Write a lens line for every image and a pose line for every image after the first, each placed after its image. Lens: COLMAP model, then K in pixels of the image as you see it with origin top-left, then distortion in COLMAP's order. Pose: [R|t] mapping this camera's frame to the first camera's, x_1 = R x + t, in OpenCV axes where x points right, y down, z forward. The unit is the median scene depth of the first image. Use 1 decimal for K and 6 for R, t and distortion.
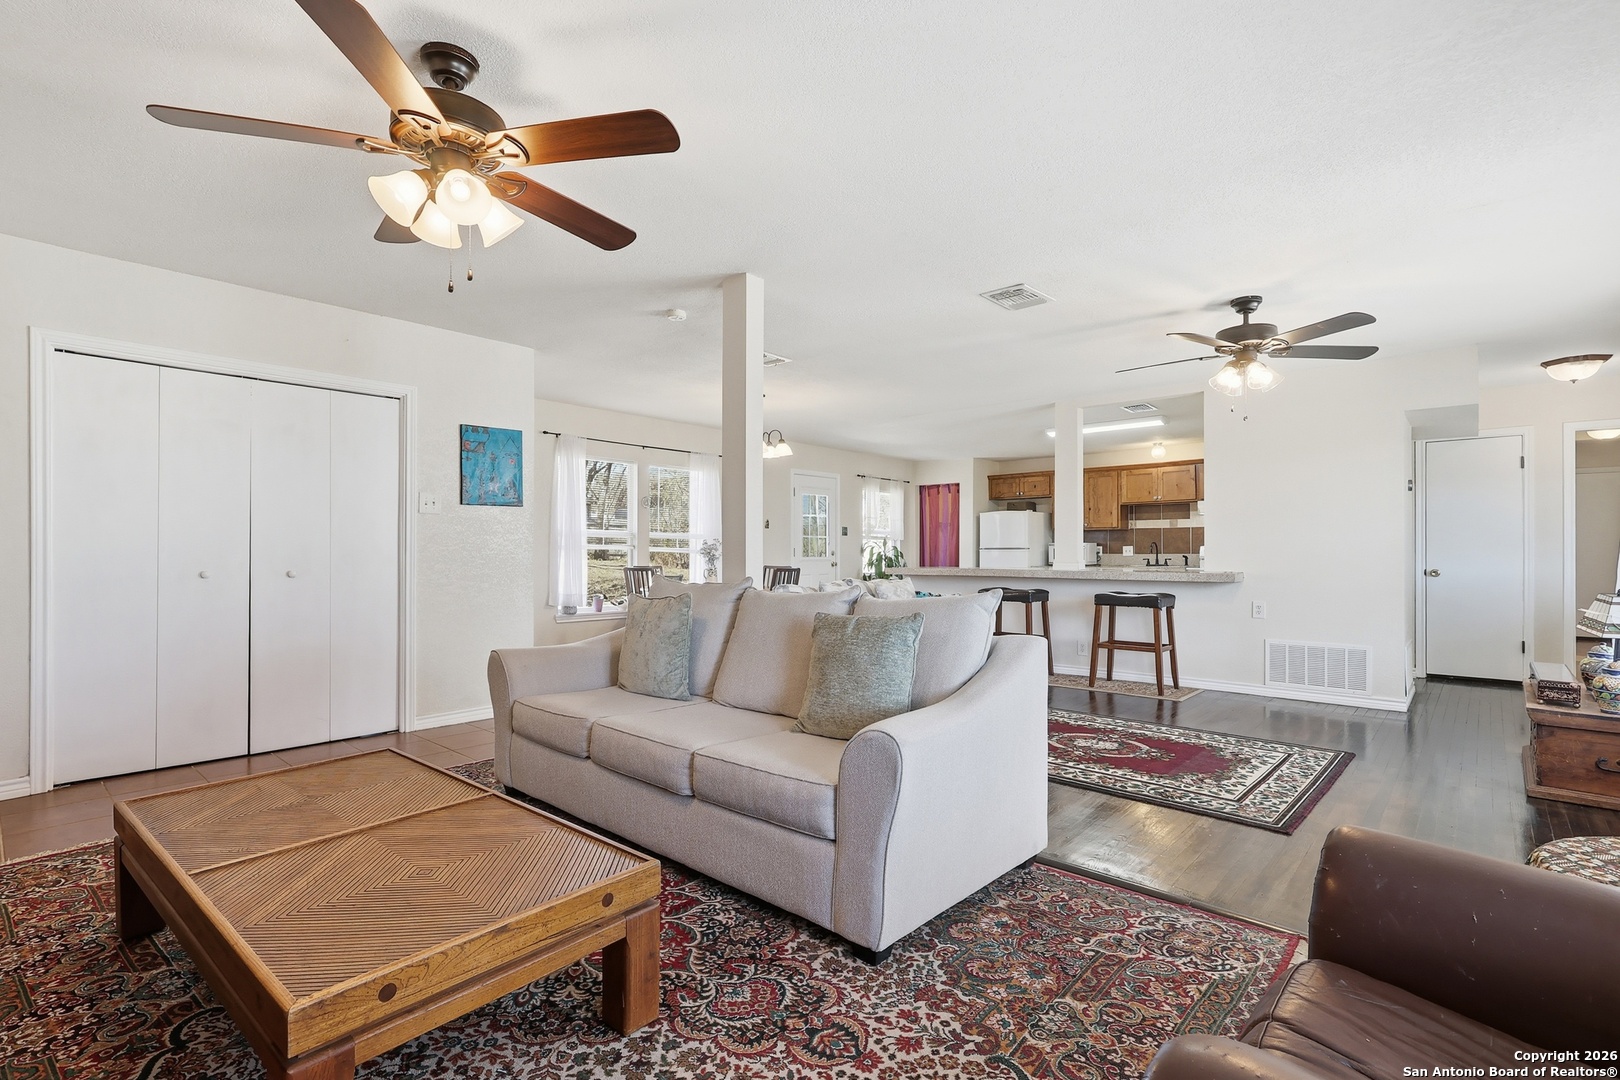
lens RADIAL K [[758.1, 0, 818.9], [0, 758.1, 536.9], [0, 0, 1]] dist [-0.005753, 0.000423]
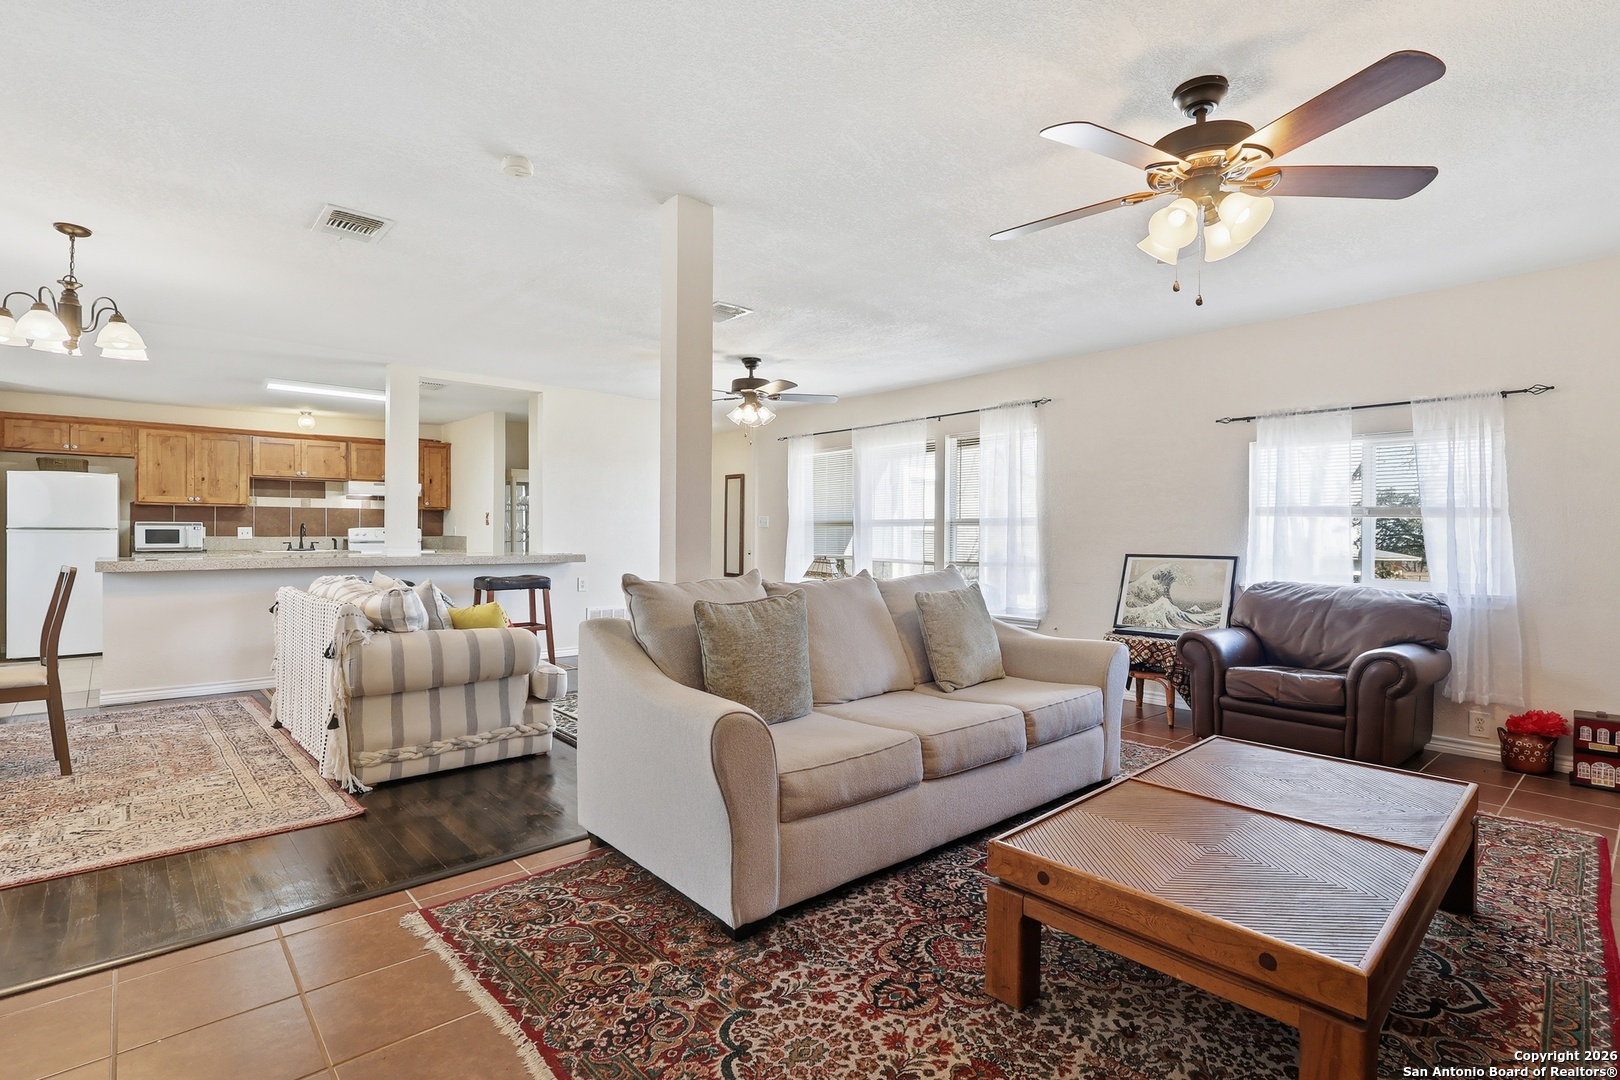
lens RADIAL K [[758.1, 0, 795.8], [0, 758.1, 540.7], [0, 0, 1]] dist [-0.005753, 0.000423]
pose [[0.117202, -0.007351, 0.993081, -0.532078], [-0.025408, 0.999623, 0.010398, 0.004672], [-0.992783, -0.026450, 0.116971, 0.465964]]
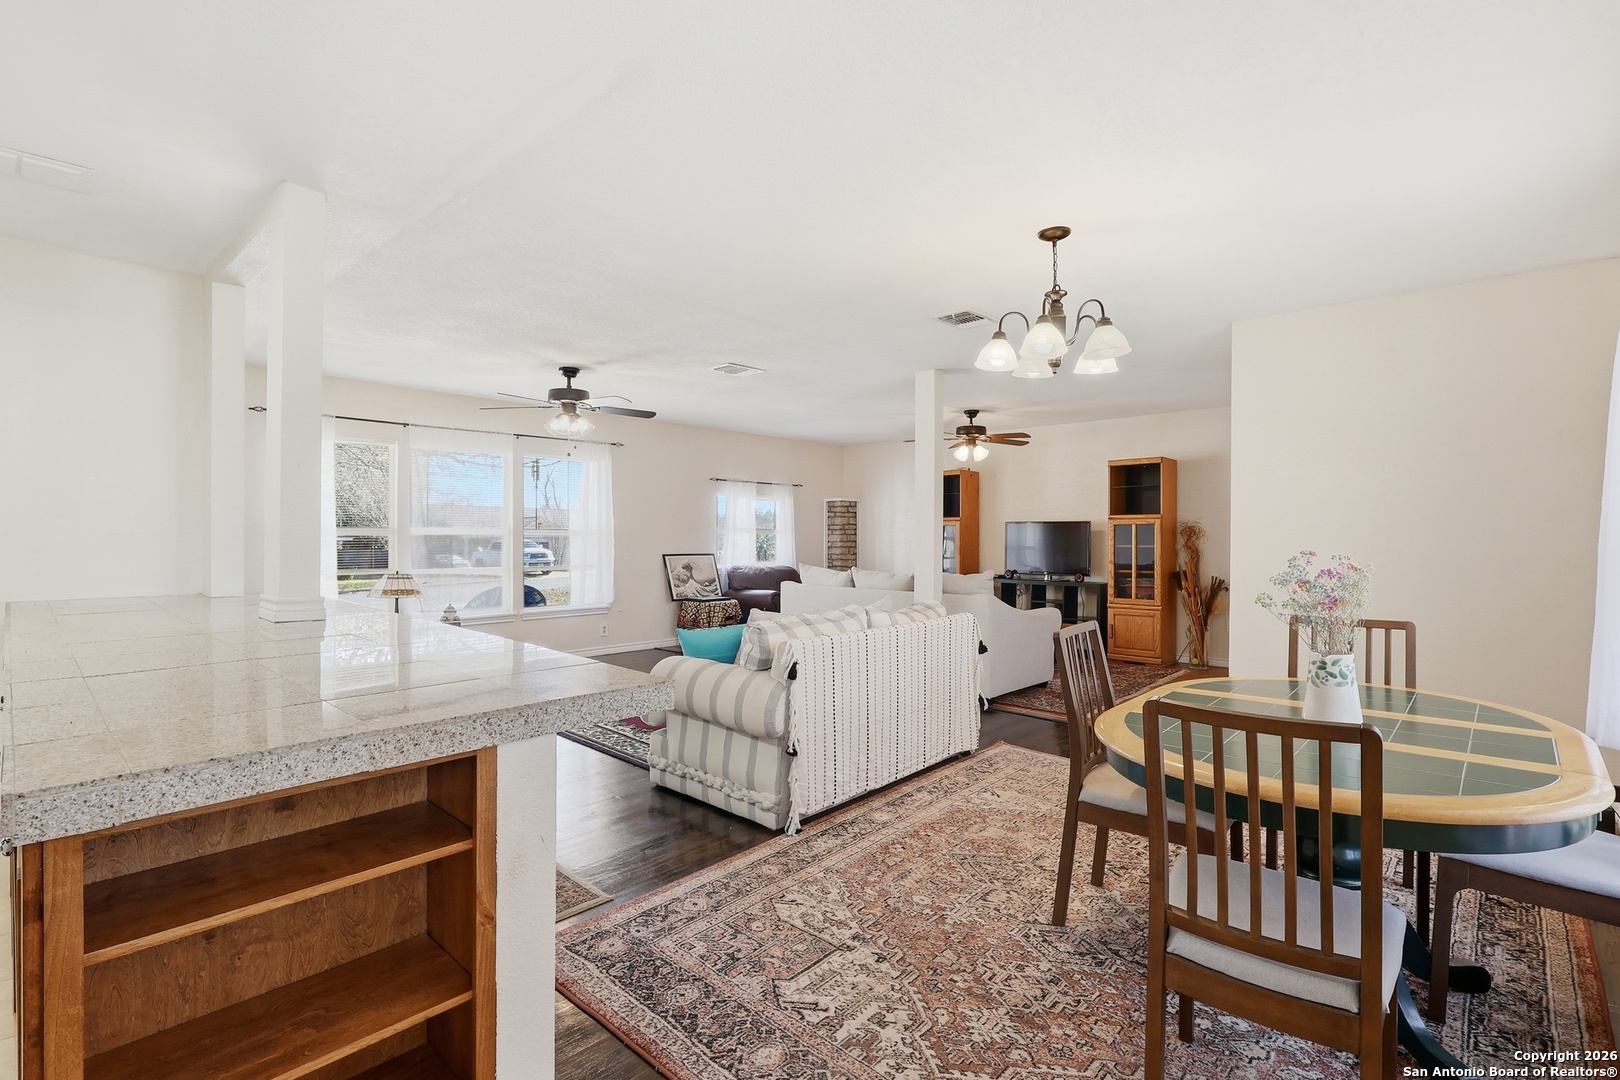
lens RADIAL K [[758.1, 0, 811.7], [0, 758.1, 532.6], [0, 0, 1]] dist [-0.005753, 0.000423]
pose [[-0.999637, -0.009480, 0.025227, 0.051929], [-0.009942, 0.999784, -0.018243, 0.002679], [-0.025049, -0.018487, -0.999515, 1.481625]]
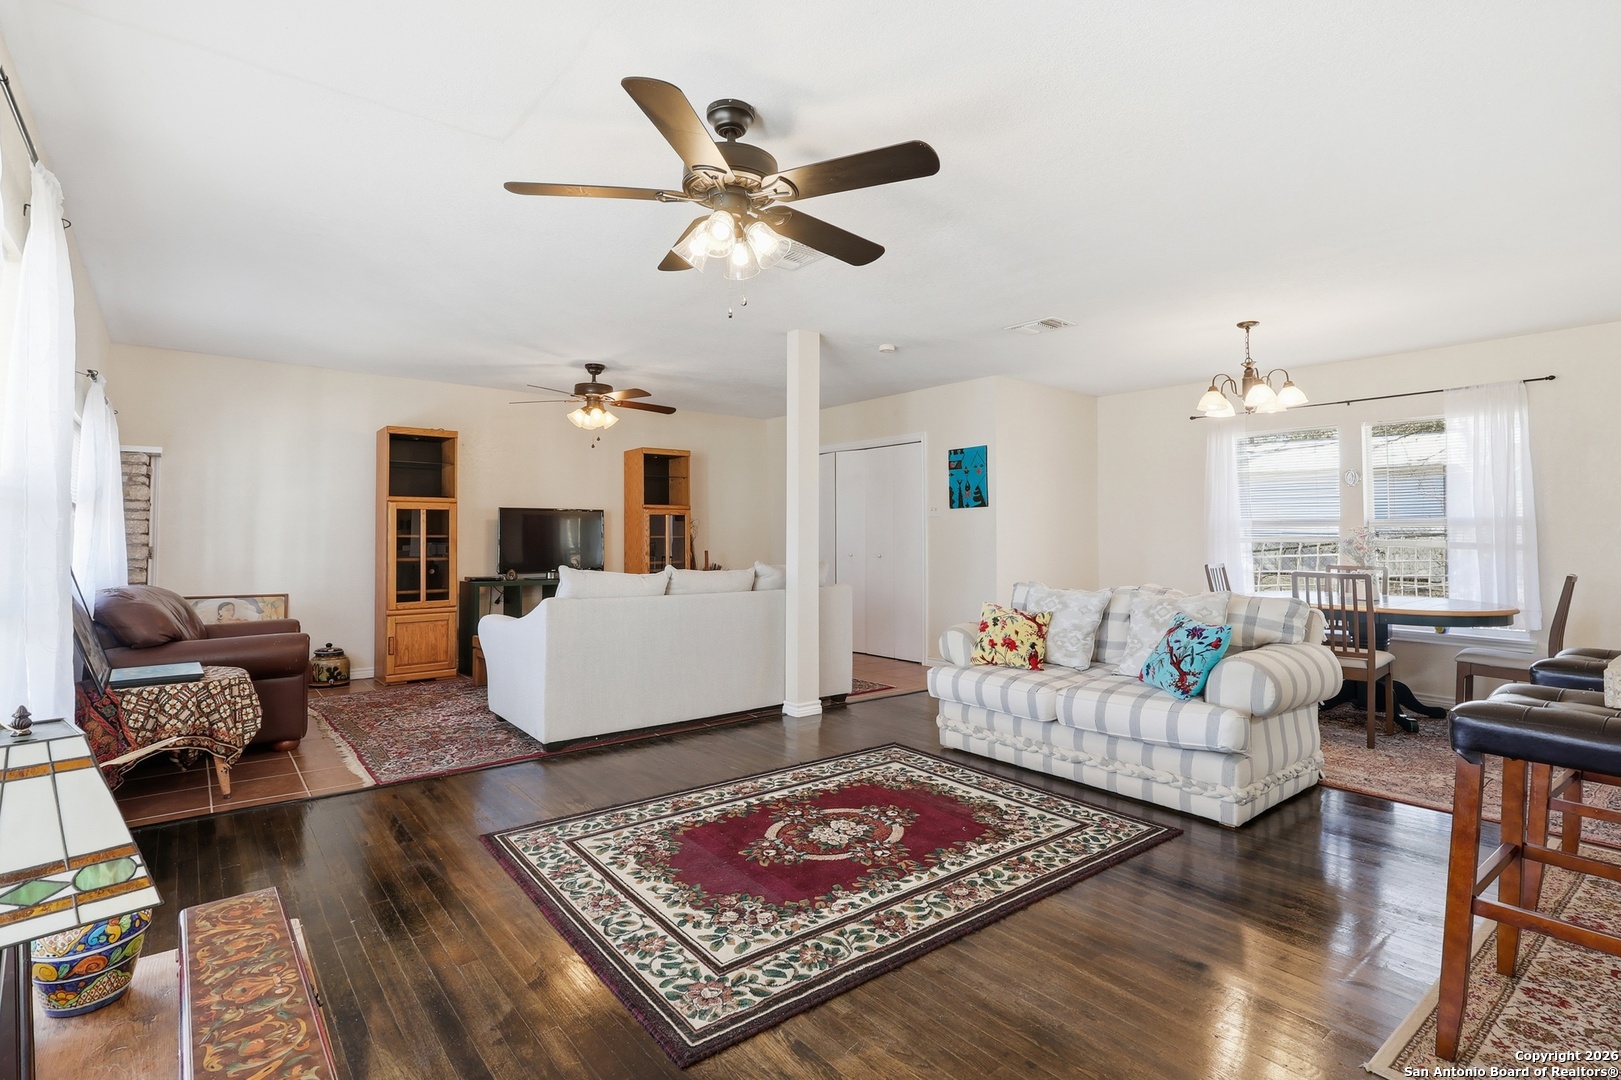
lens RADIAL K [[758.5, 0, 796.7], [0, 758.5, 520.0], [0, 0, 1]] dist [-0.005753, 0.000423]
pose [[-0.169729, -0.024397, -0.985189, 0.692415], [0.015147, 0.999511, -0.027361, 0.007898], [0.985374, -0.019567, -0.169277, 0.715067]]
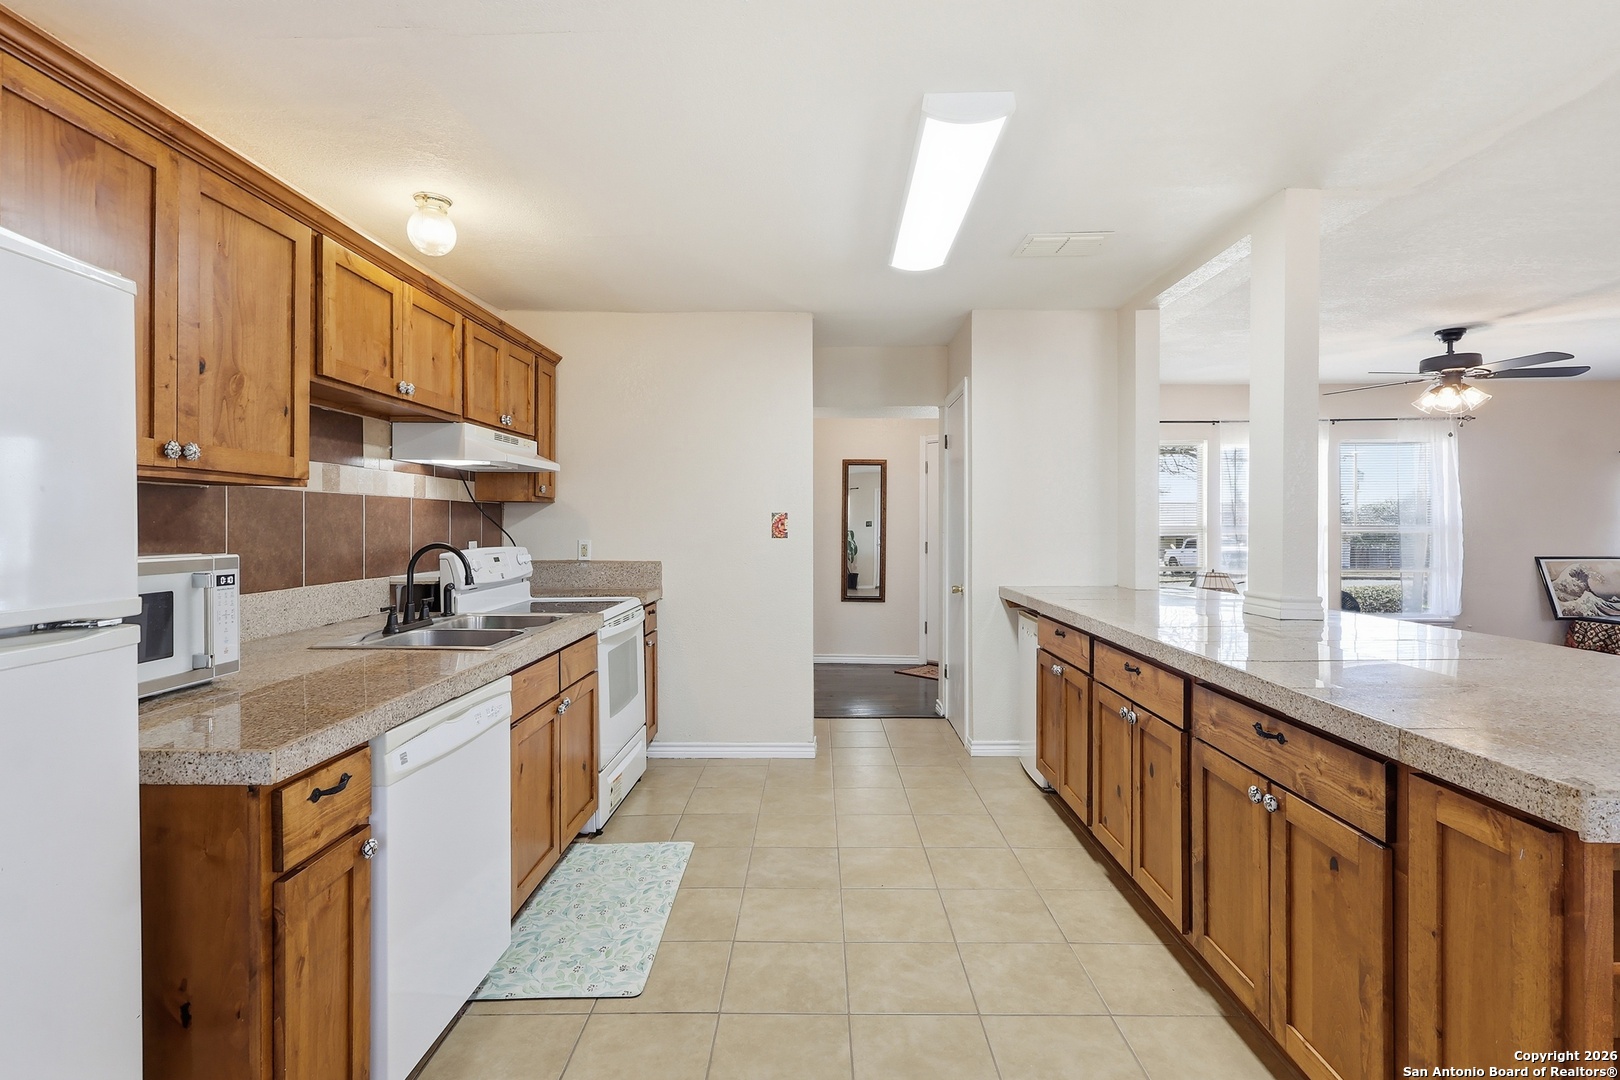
lens RADIAL K [[758.1, 0, 798.4], [0, 758.1, 533.5], [0, 0, 1]] dist [-0.005753, 0.000423]
pose [[-0.639700, -0.003177, 0.768618, 0.197404], [-0.010866, 0.999929, -0.004911, 0.004075], [-0.768548, -0.011493, -0.639689, 1.554451]]
